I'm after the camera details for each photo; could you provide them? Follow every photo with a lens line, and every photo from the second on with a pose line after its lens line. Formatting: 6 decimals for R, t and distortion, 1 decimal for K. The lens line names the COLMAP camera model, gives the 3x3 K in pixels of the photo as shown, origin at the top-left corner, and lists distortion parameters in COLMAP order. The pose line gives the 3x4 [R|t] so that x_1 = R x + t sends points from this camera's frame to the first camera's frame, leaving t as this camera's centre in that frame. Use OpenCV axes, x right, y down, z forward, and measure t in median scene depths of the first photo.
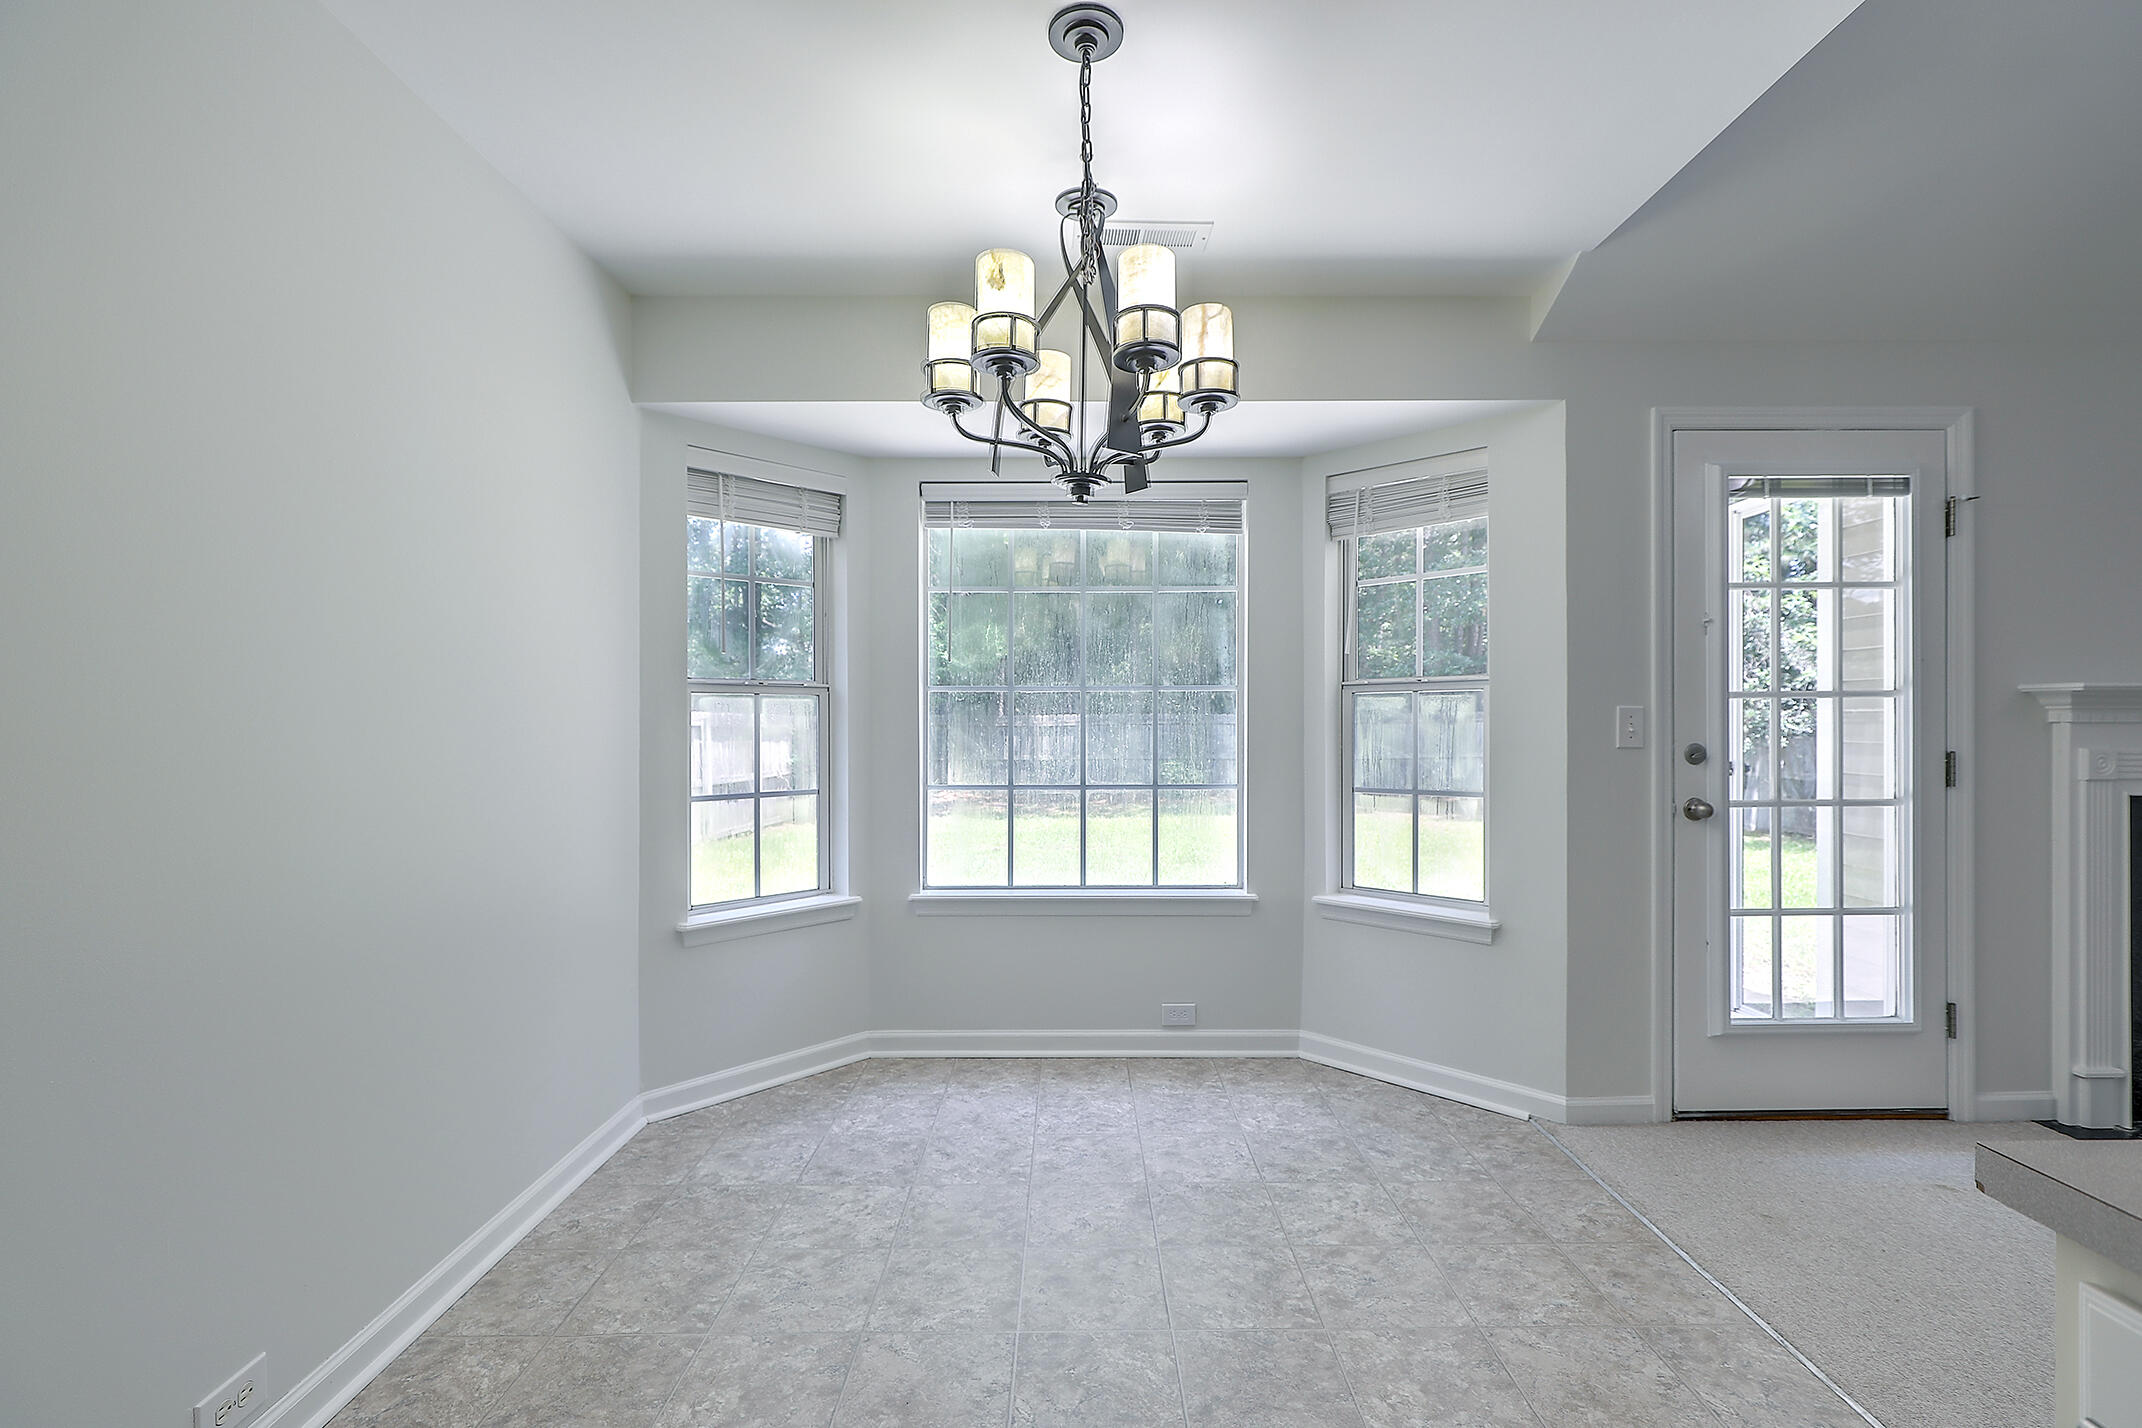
lens RADIAL K [[959.4, 0, 1084.2], [0, 959.4, 729.1], [0, 0, 1]] dist [0.004657, -0.000535]
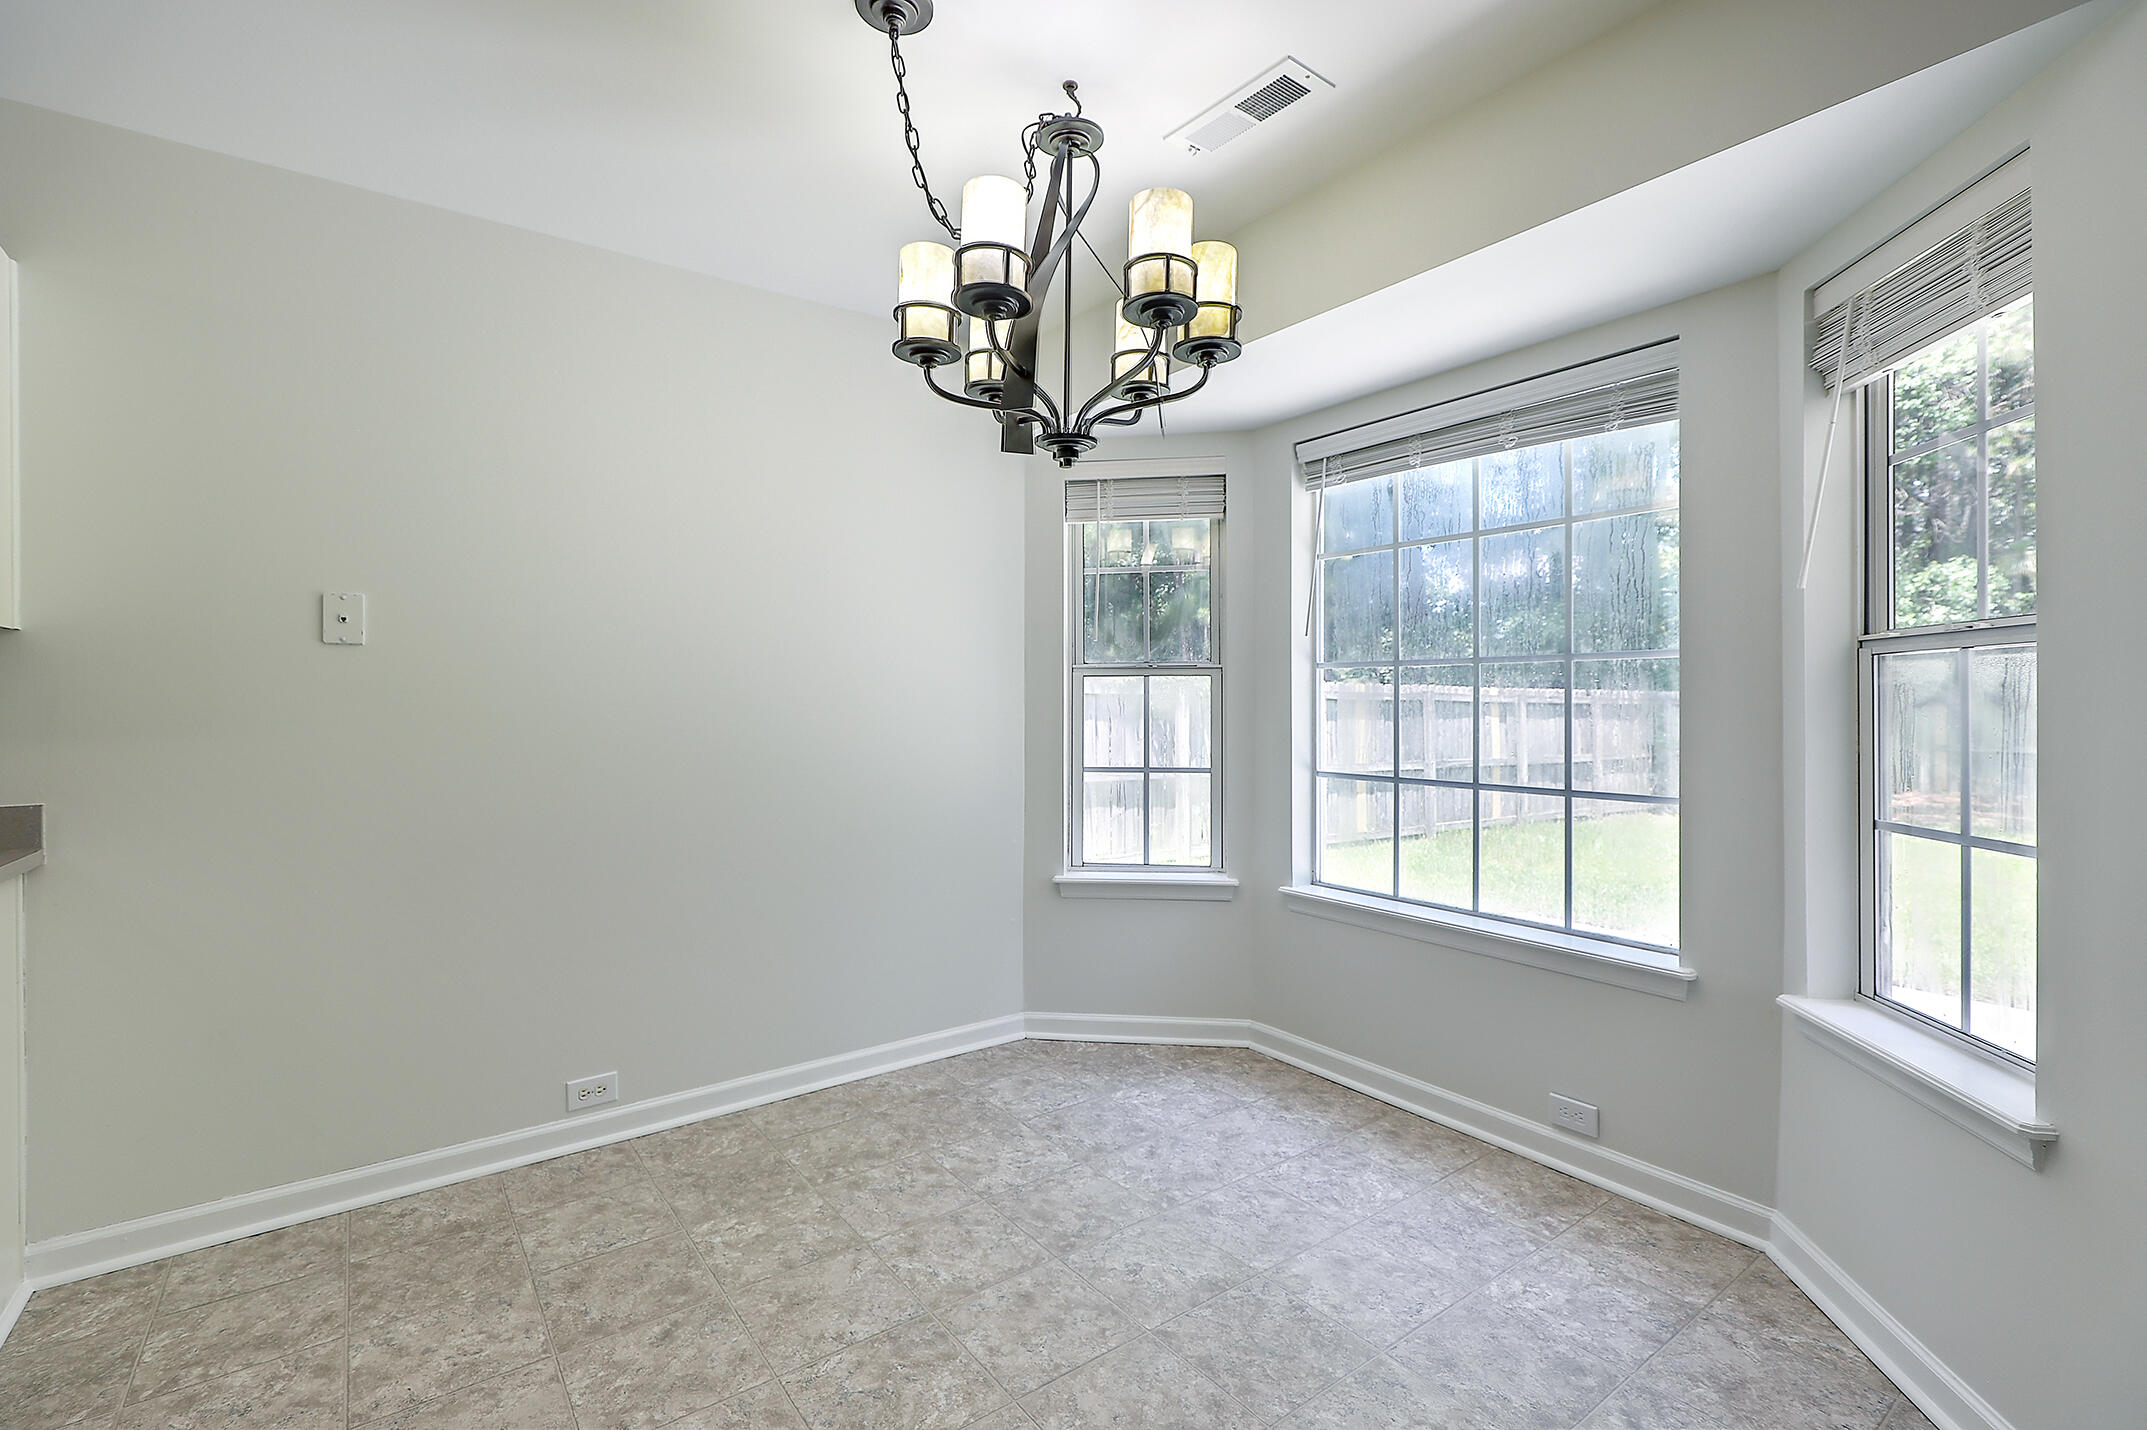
lens RADIAL K [[961.6, 0, 1097.5], [0, 961.6, 700.4], [0, 0, 1]] dist [0.004657, -0.000535]
pose [[0.599608, 0.002334, -0.800291, 0.522143], [-0.003475, 0.999994, 0.000313, -0.010071], [0.800286, 0.002593, 0.599612, 0.329614]]
